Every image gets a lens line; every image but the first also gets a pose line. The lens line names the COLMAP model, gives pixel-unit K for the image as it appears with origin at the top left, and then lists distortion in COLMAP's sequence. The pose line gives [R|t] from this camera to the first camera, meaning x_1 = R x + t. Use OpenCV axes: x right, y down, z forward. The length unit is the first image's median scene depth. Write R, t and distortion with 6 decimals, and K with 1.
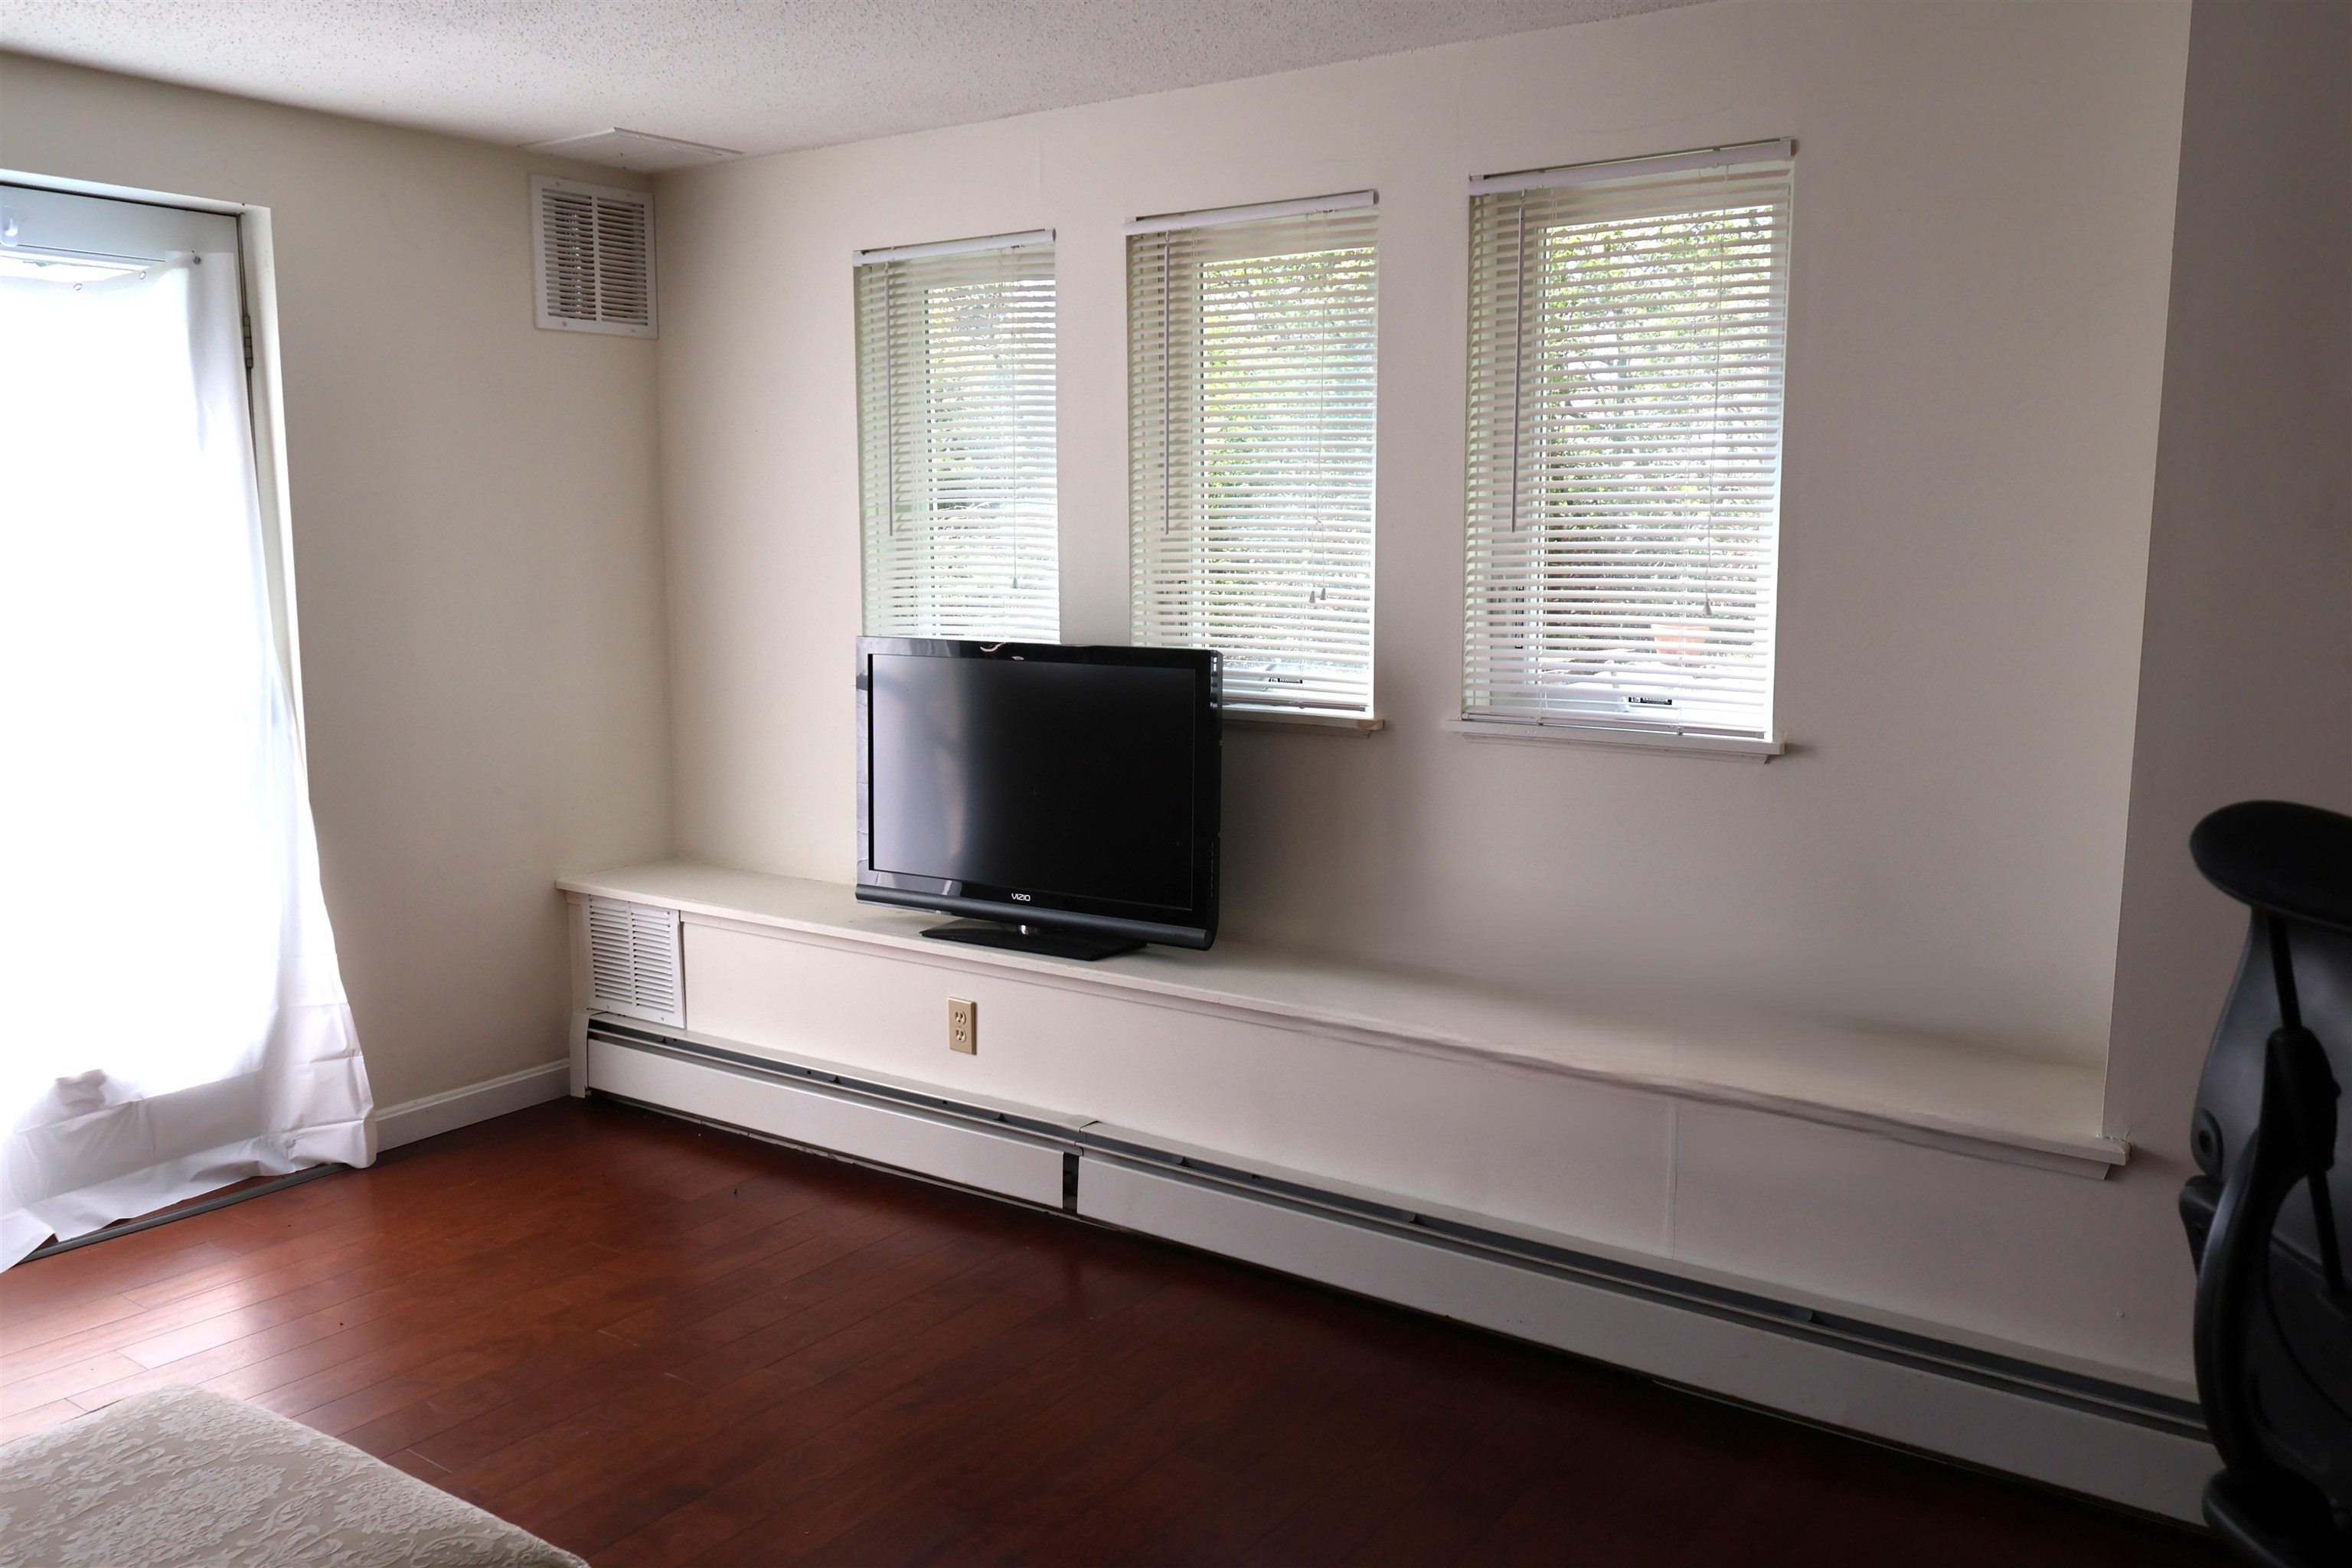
lens RADIAL K [[1884.2, 0, 1169.7], [0, 1884.2, 796.9], [0, 0, 1]] dist [0.000988, 0.001519]
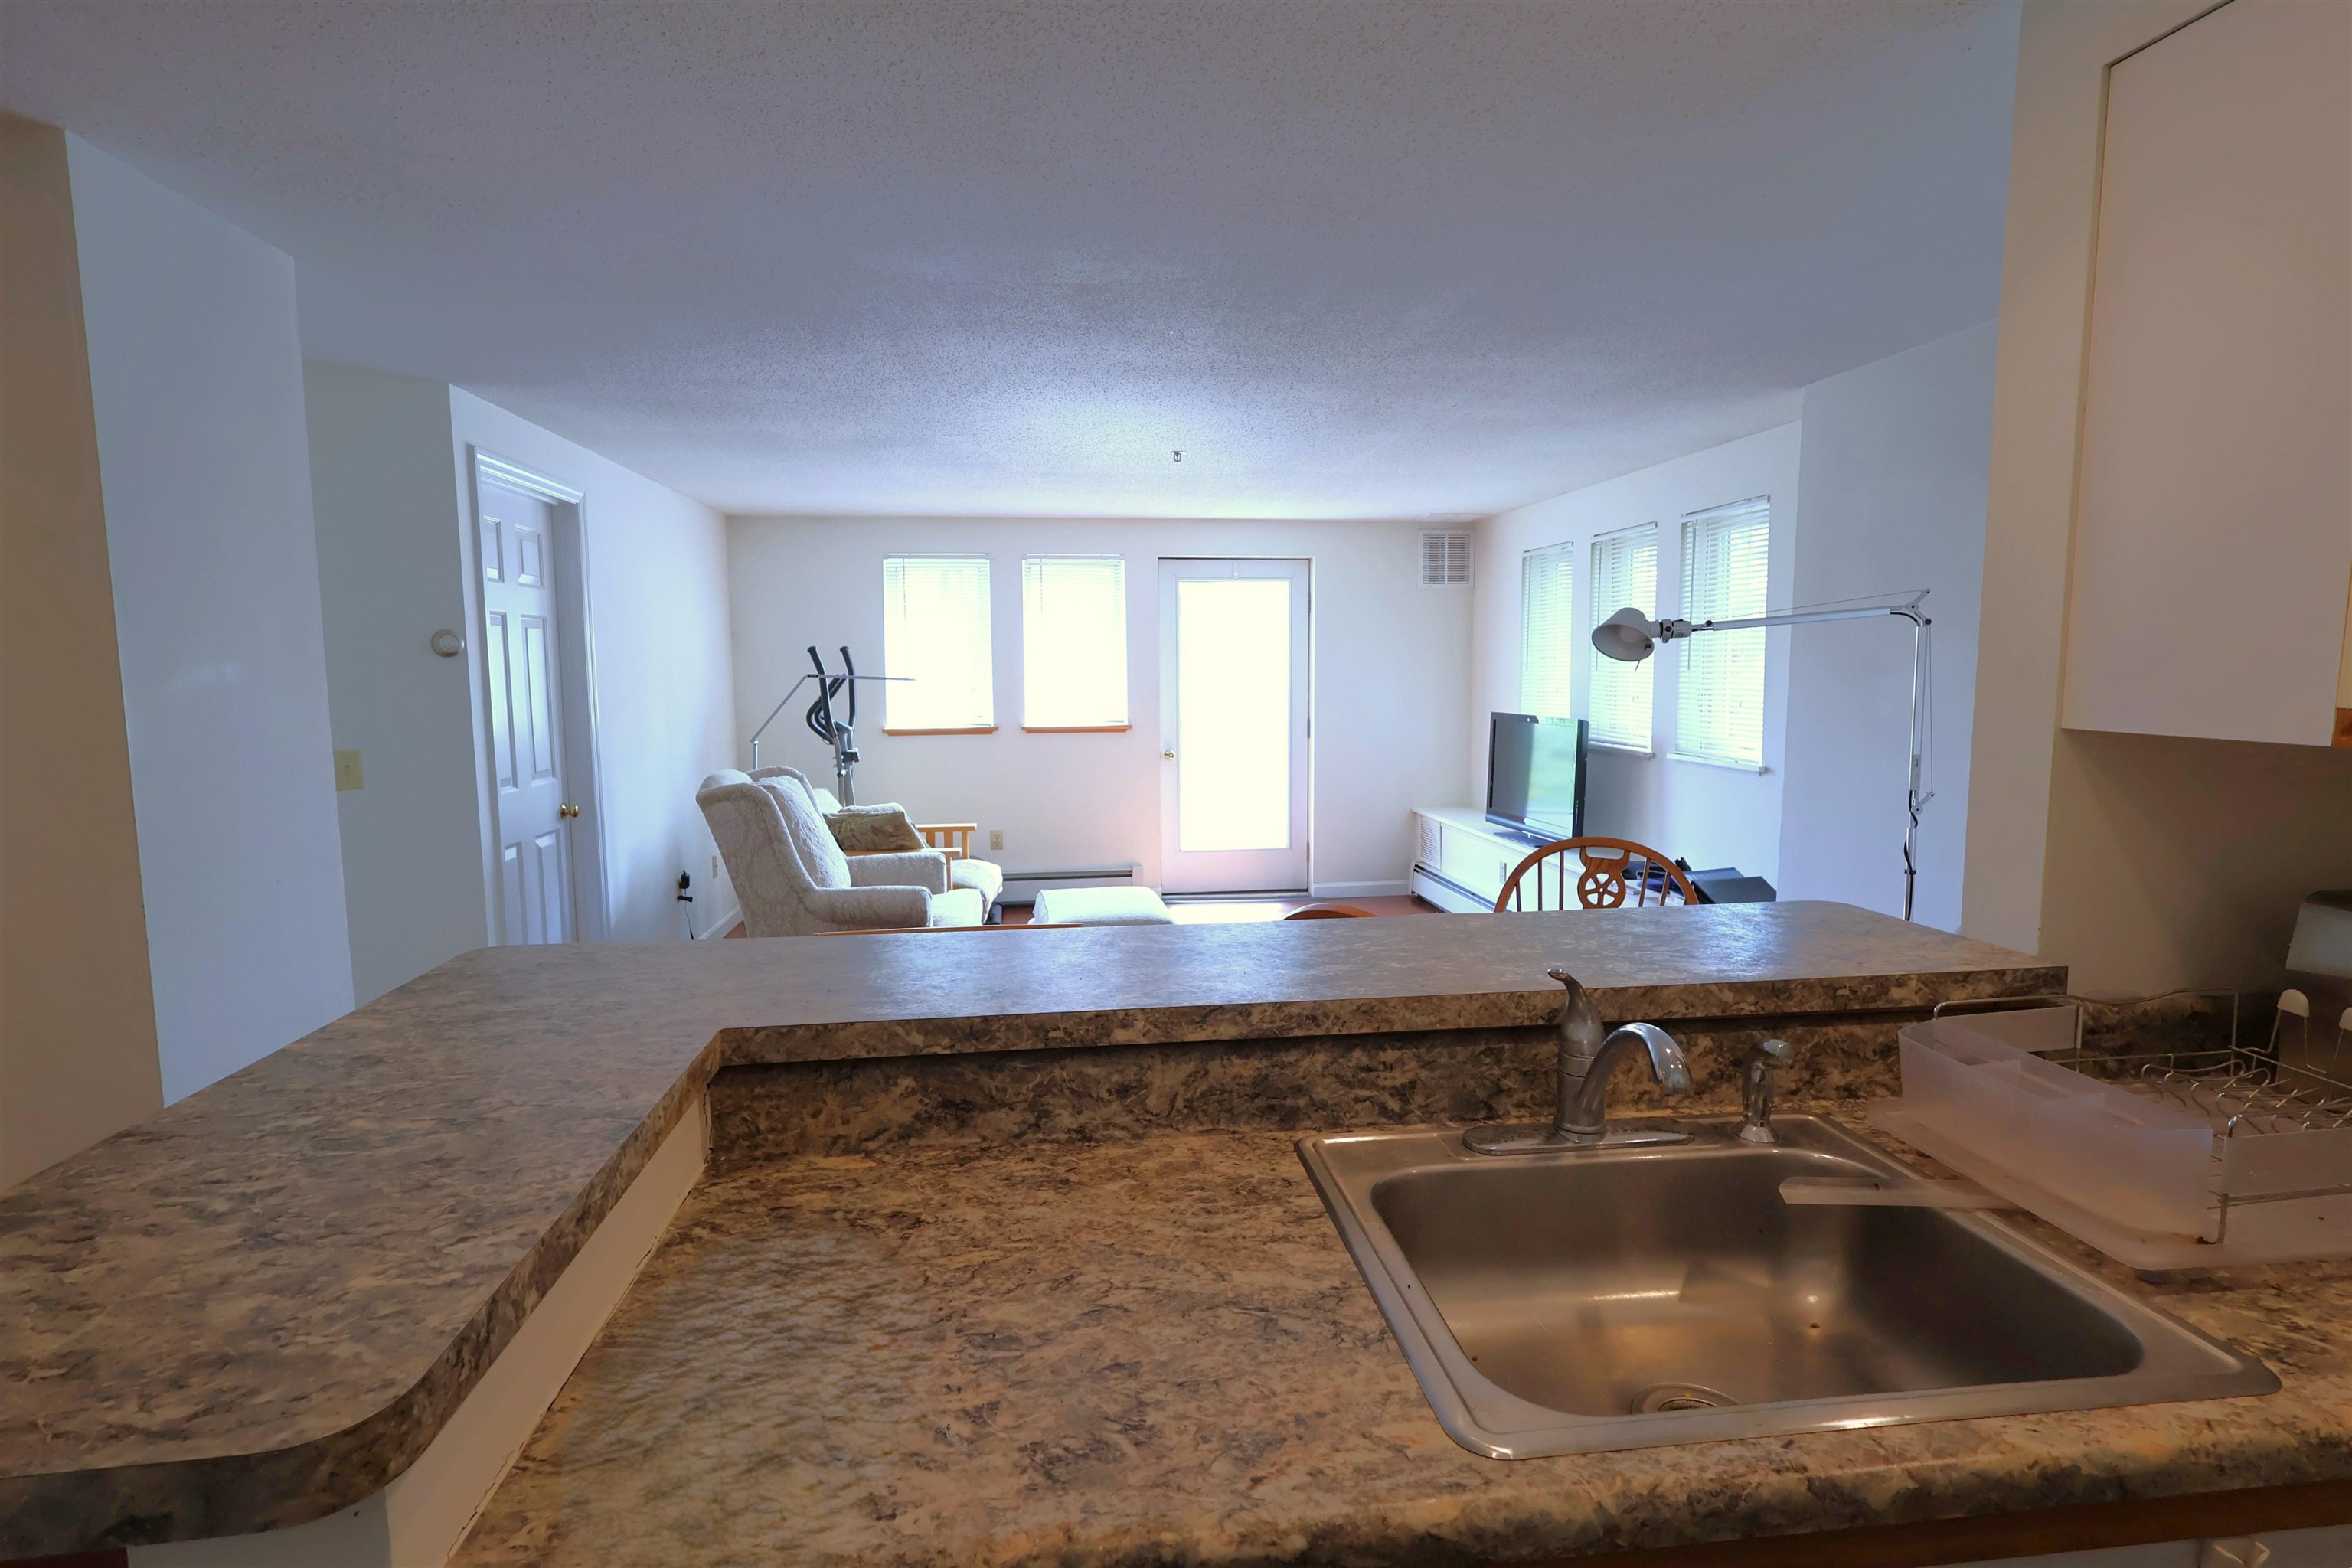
lens RADIAL K [[1159.7, 0, 1183.1], [0, 1159.7, 785.2], [0, 0, 1]] dist [-0.002291, 0.000608]
pose [[0.686036, 0.069822, -0.724209, 0.690853], [-0.094038, 0.995545, 0.006901, 0.038851], [0.721465, 0.063369, 0.689546, -0.336287]]
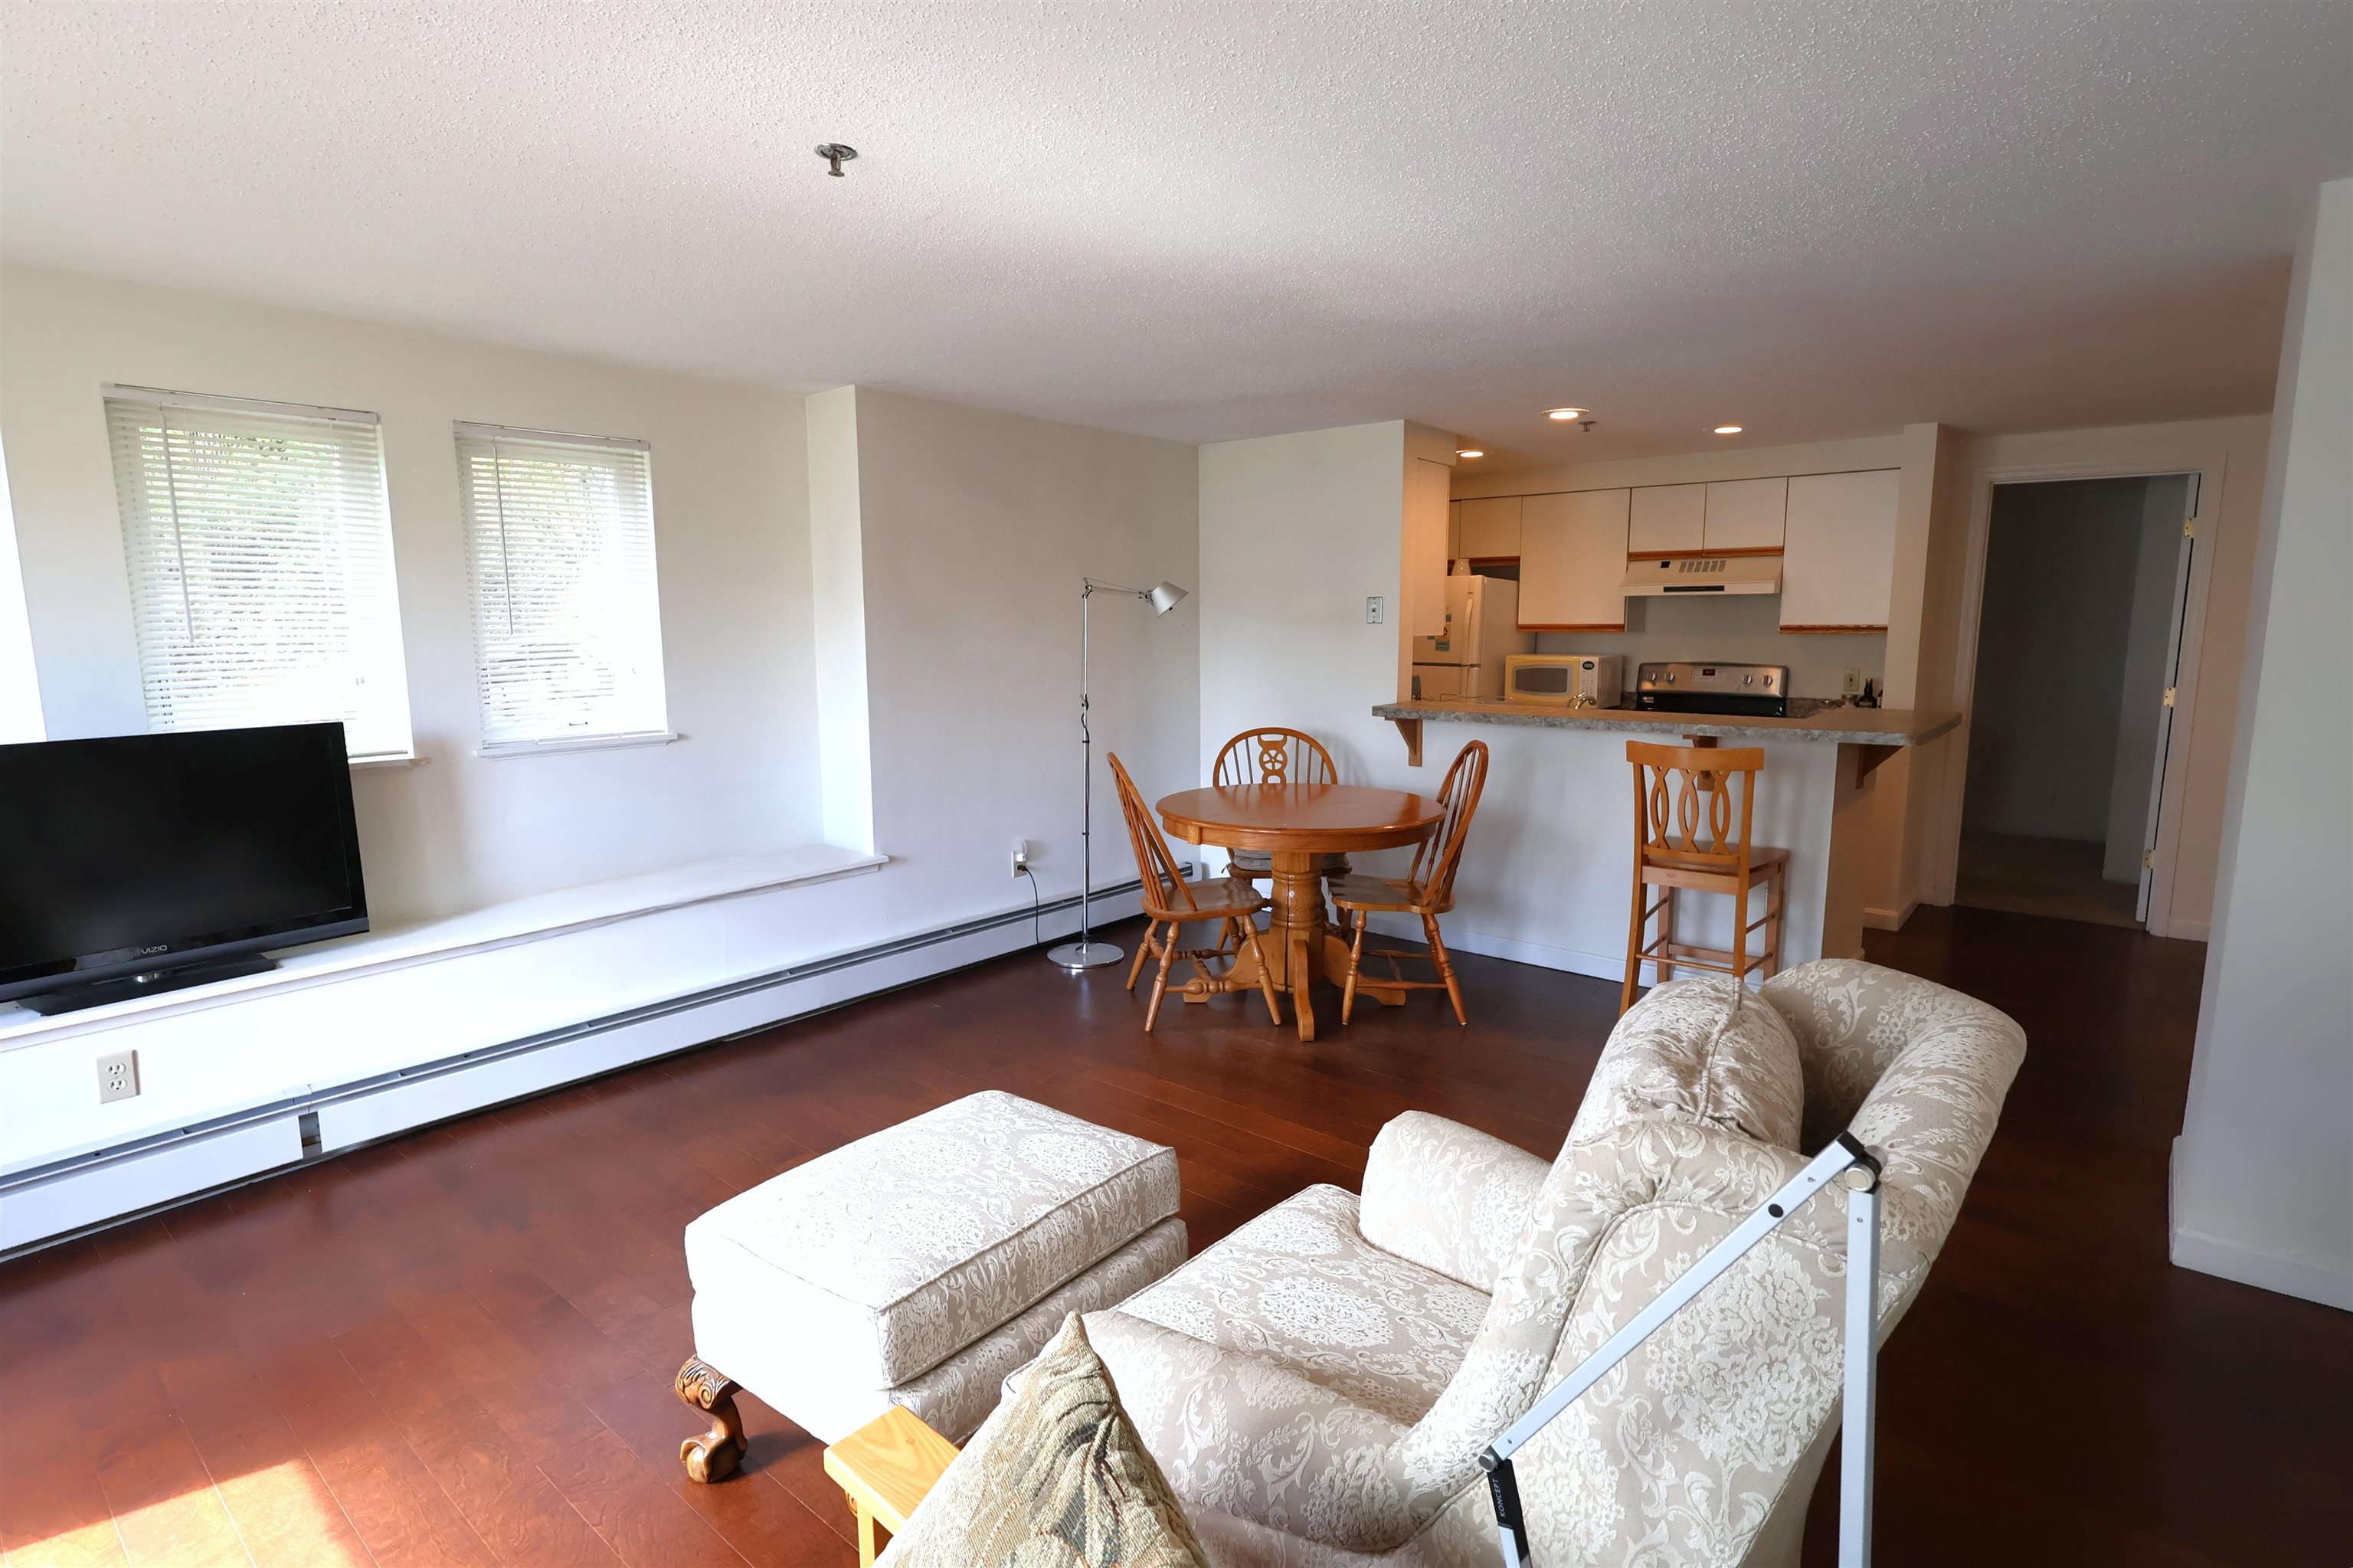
lens RADIAL K [[1170.4, 0, 1180.6], [0, 1170.4, 788.0], [0, 0, 1]] dist [0.000572, -0.000080]
pose [[0.067948, -0.148603, 0.986560, -0.753058], [0.145220, 0.979787, 0.137581, -0.054761], [-0.987063, 0.133919, 0.088155, 0.284213]]
